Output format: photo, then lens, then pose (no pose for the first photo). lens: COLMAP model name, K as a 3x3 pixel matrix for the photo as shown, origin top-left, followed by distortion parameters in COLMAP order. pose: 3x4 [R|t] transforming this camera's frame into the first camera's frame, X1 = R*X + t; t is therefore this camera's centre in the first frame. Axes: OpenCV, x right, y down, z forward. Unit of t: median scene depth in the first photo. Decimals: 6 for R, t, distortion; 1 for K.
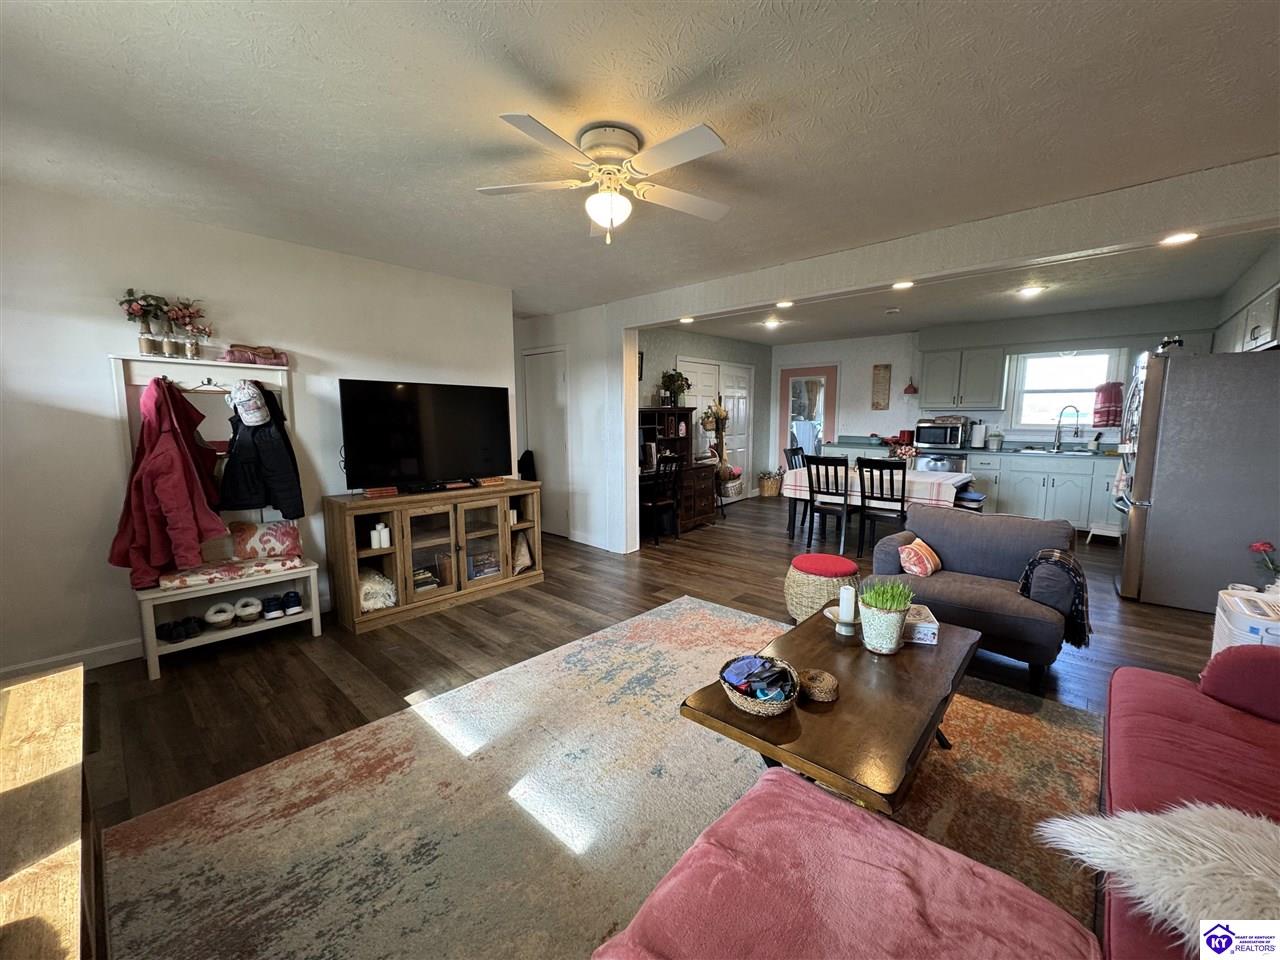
lens RADIAL K [[508.0, 0, 641.6], [0, 508.0, 479.9], [0, 0, 1]] dist [-0.002933, 0.000111]
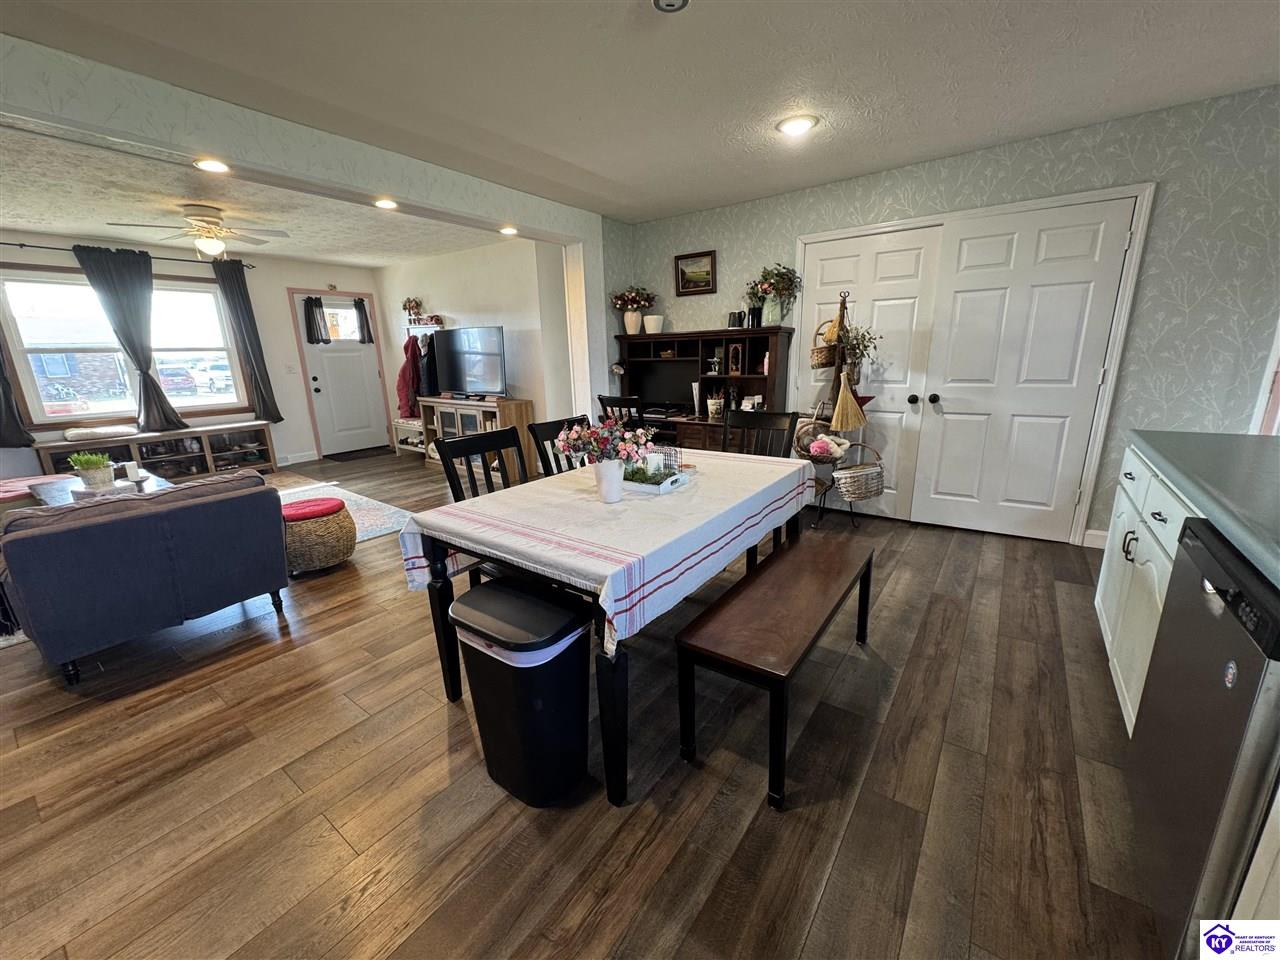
lens RADIAL K [[508.0, 0, 642.5], [0, 508.0, 482.6], [0, 0, 1]] dist [-0.002933, 0.000111]
pose [[0.110548, 0.251117, -0.961623, 0.808242], [-0.103089, 0.965232, 0.240208, -0.107468], [0.988510, 0.072578, 0.132592, 0.898096]]
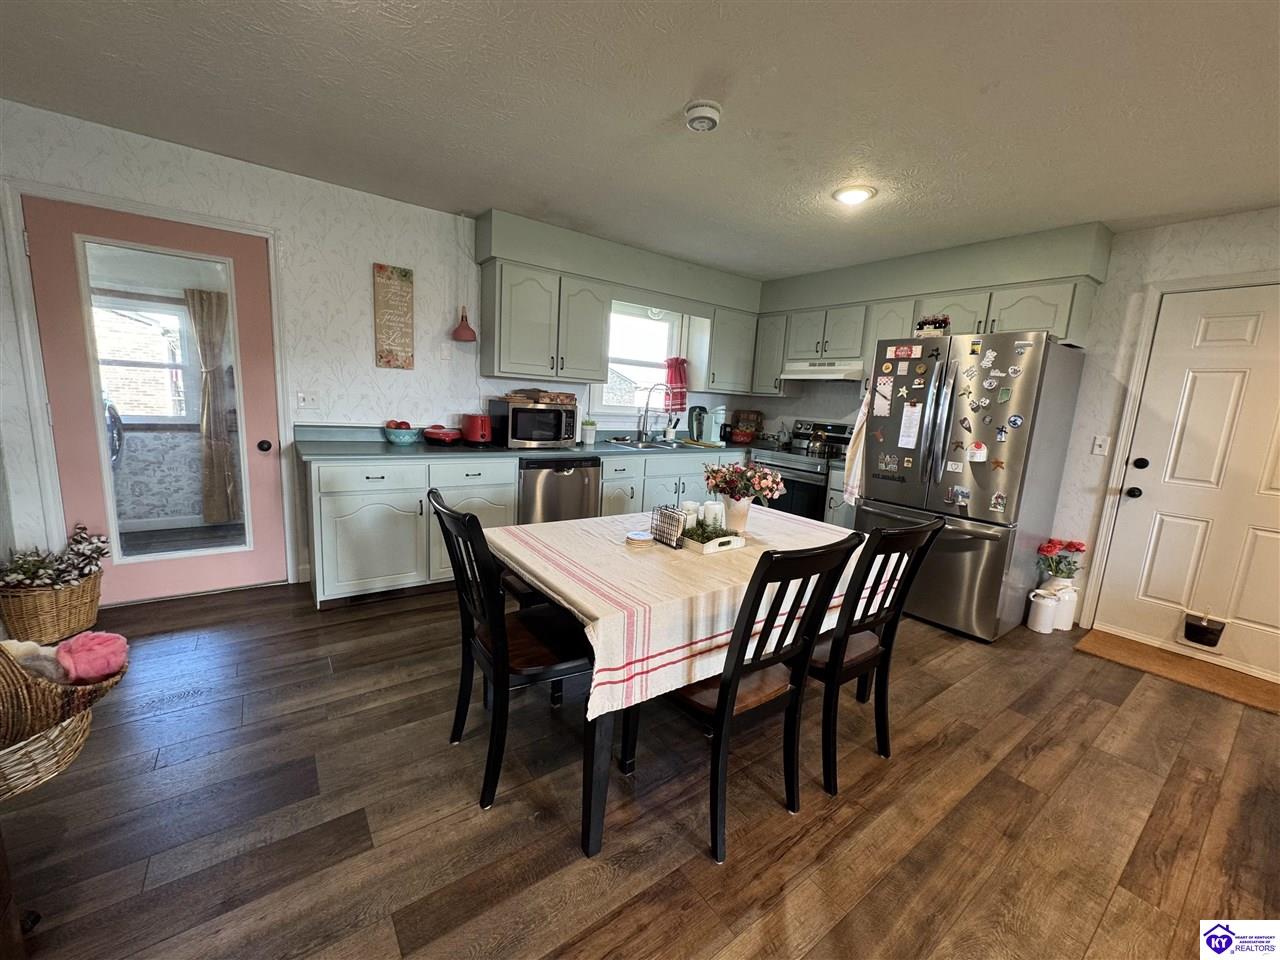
lens RADIAL K [[508.0, 0, 641.0], [0, 508.0, 481.4], [0, 0, 1]] dist [-0.002933, 0.000111]
pose [[0.193917, -0.144232, 0.970357, 0.068424], [0.068473, 0.988711, 0.133276, -0.108771], [-0.978625, 0.040598, 0.201604, 0.912828]]
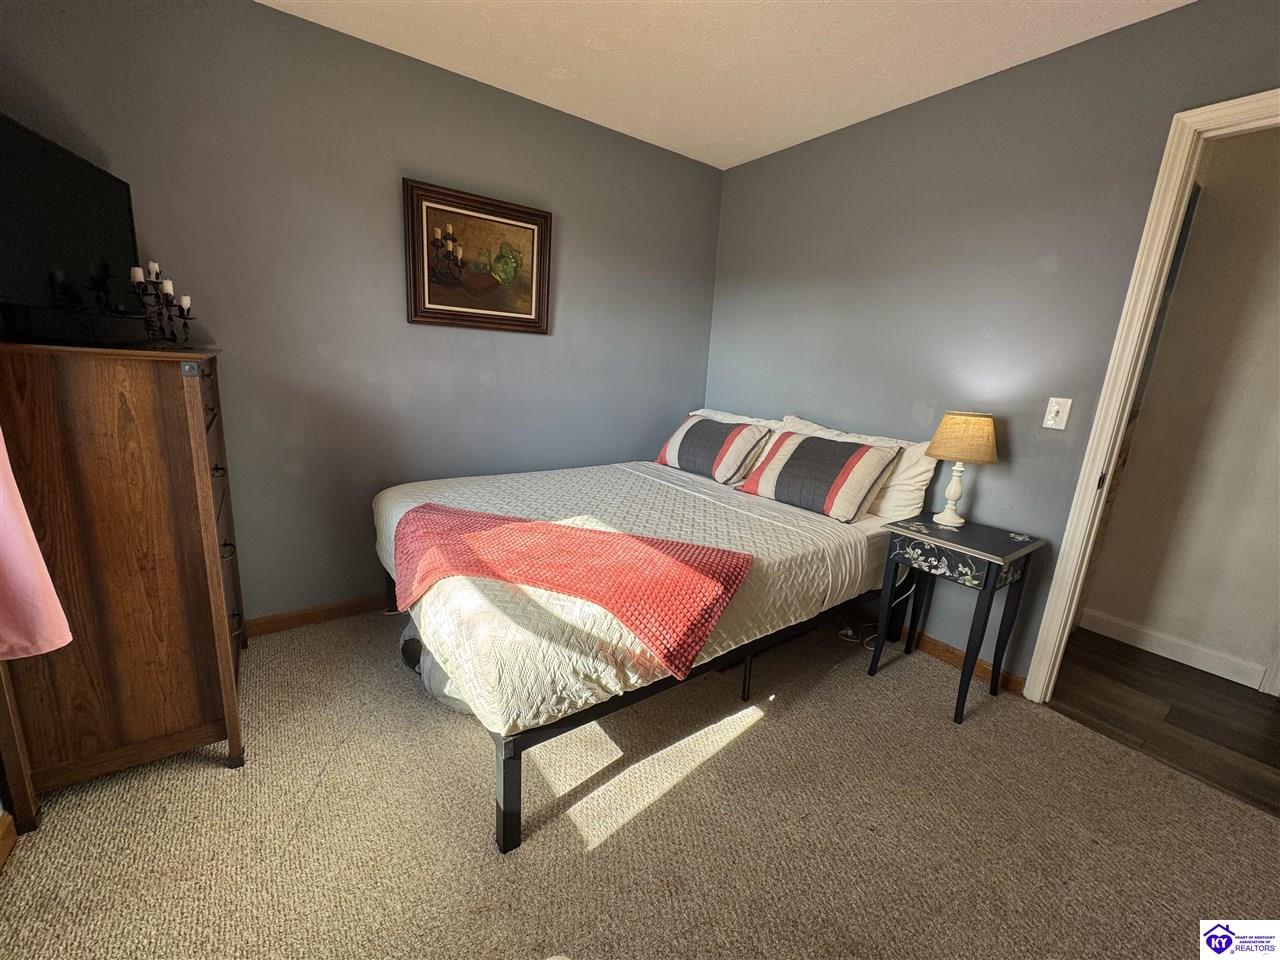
lens RADIAL K [[508.0, 0, 638.4], [0, 508.0, 475.2], [0, 0, 1]] dist [-0.002933, 0.000111]
pose [[0.978529, 0.099645, -0.180422, 0.105797], [-0.083012, 0.991765, 0.097523, -0.167730], [0.188654, -0.080452, 0.978743, 0.824119]]
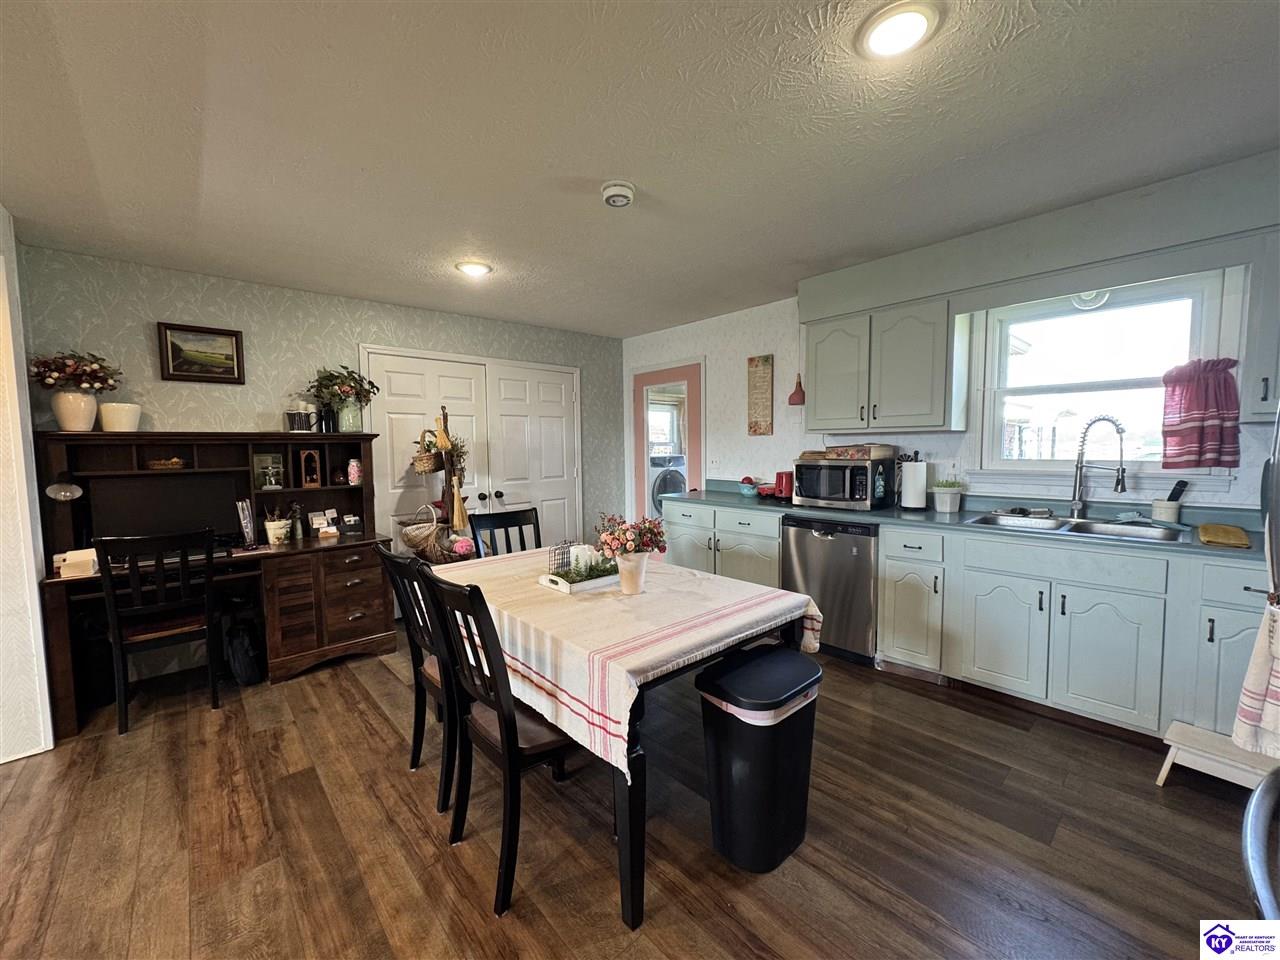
lens RADIAL K [[508.0, 0, 641.1], [0, 508.0, 481.4], [0, 0, 1]] dist [-0.002933, 0.000111]
pose [[0.995201, -0.001148, -0.097847, 0.516031], [-0.004817, 0.998144, -0.060703, -0.067014], [0.097735, 0.060883, 0.993348, 0.557779]]
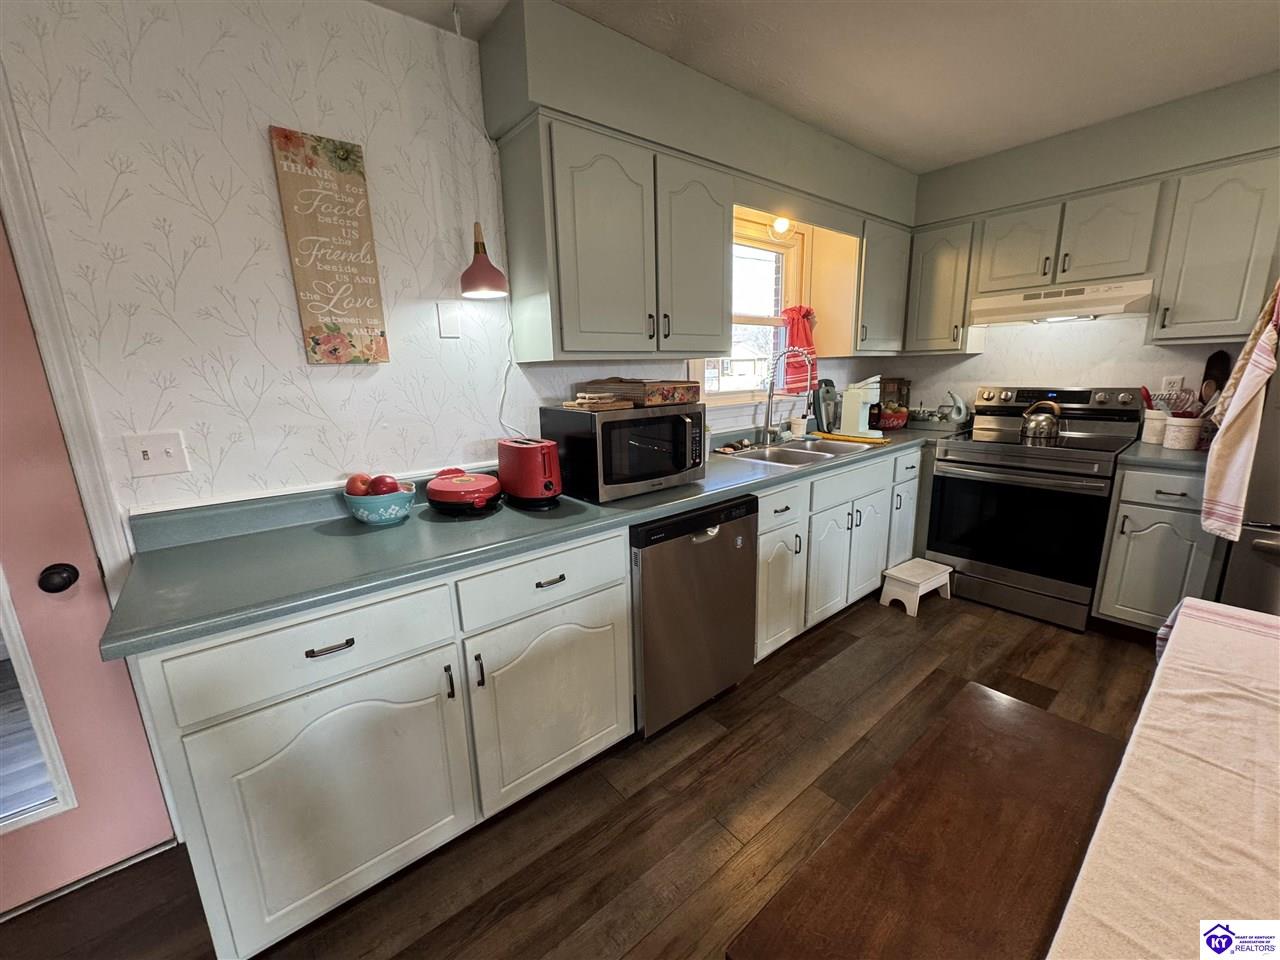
lens RADIAL K [[508.0, 0, 639.6], [0, 508.0, 481.3], [0, 0, 1]] dist [-0.002933, 0.000111]
pose [[0.143173, -0.213667, 0.966358, 0.348568], [0.158831, 0.968722, 0.190658, -0.145628], [-0.976870, 0.126191, 0.172632, 1.113812]]
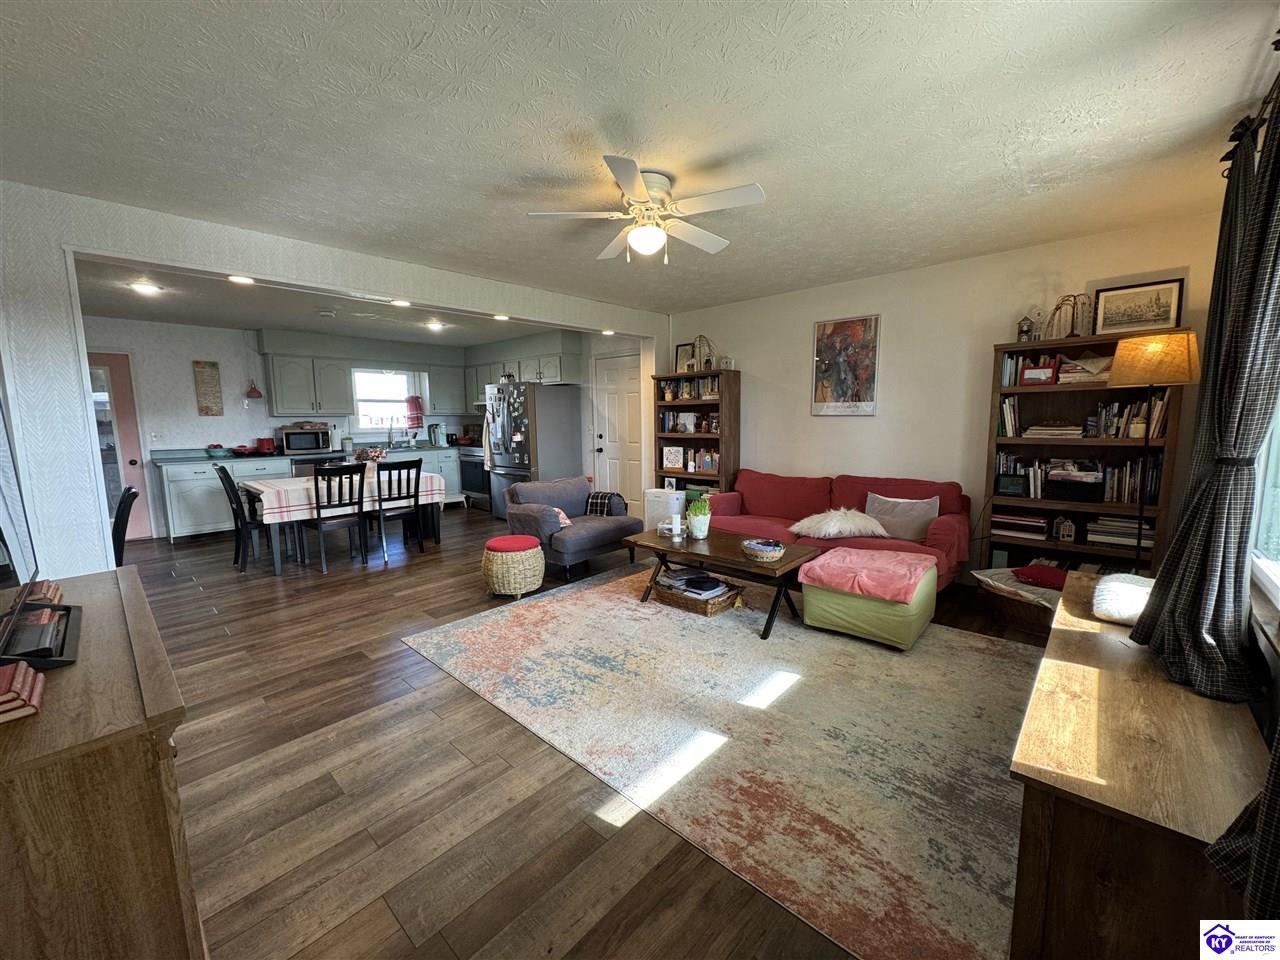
lens RADIAL K [[508.0, 0, 640.7], [0, 508.0, 480.0], [0, 0, 1]] dist [-0.002933, 0.000111]
pose [[0.004748, -0.120484, 0.992704, -0.480752], [0.138532, 0.983222, 0.118671, -0.046847], [-0.990347, 0.136958, 0.021359, 0.394388]]
